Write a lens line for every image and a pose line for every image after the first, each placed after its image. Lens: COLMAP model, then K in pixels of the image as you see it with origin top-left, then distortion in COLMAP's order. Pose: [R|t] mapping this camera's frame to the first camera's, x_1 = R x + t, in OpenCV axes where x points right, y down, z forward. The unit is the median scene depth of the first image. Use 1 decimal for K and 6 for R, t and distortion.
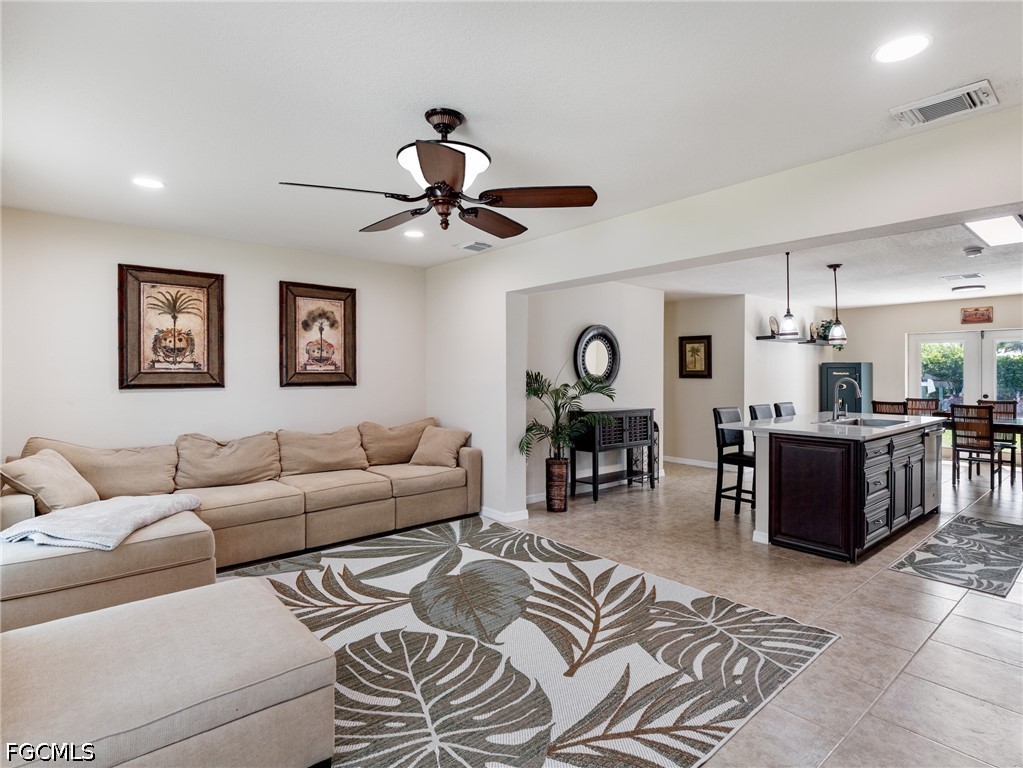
lens RADIAL K [[543.0, 0, 519.3], [0, 543.0, 377.0], [0, 0, 1]] dist [0.008125, -0.008092]
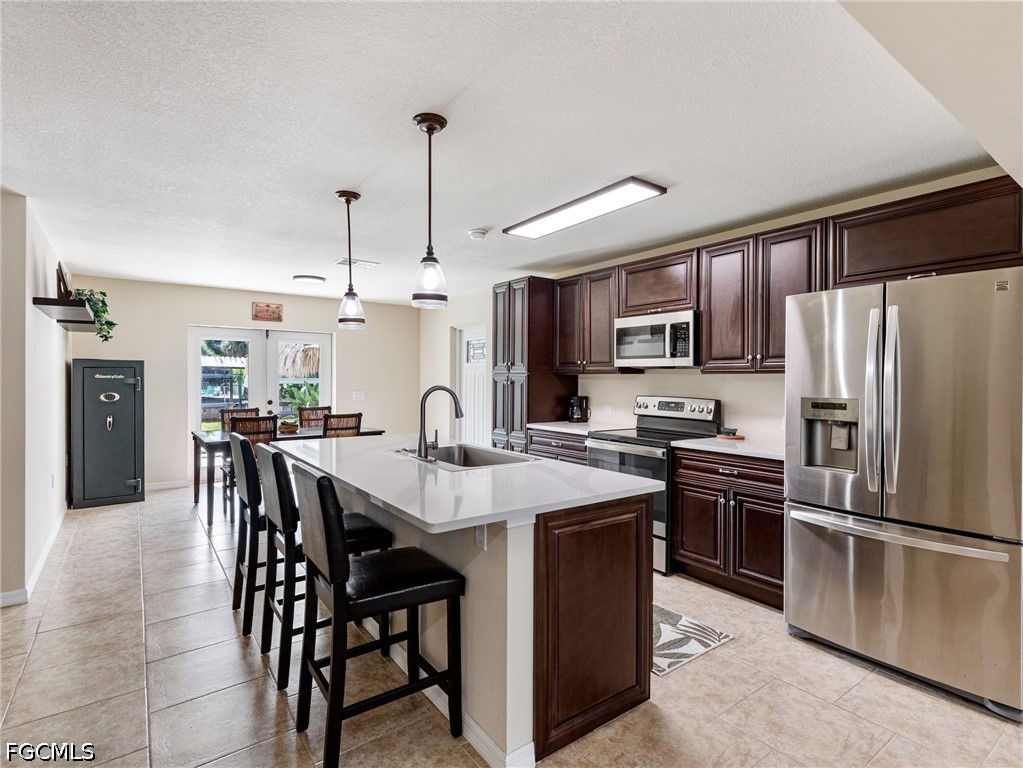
lens RADIAL K [[518.4, 0, 517.6], [0, 518.4, 384.5], [0, 0, 1]] dist [0.010269, -0.003223]
pose [[0.078644, -0.011999, 0.996831, 0.040369], [0.002006, 0.999927, 0.011878, -0.007528], [-0.996901, 0.001065, 0.078662, 1.000547]]
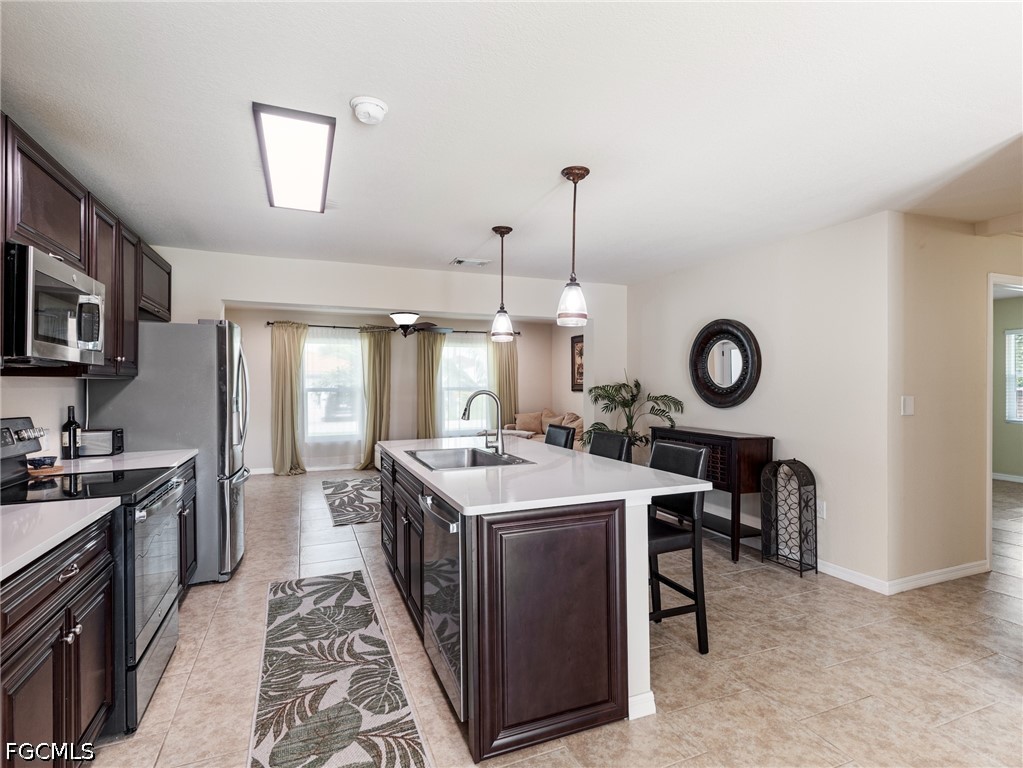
lens RADIAL K [[518.4, 0, 515.3], [0, 518.4, 390.2], [0, 0, 1]] dist [0.010269, -0.003223]
pose [[-0.318874, 0.010732, -0.947736, 1.375504], [-0.000822, 0.999932, 0.011599, -0.007674], [0.947797, 0.004478, -0.318843, 1.429620]]
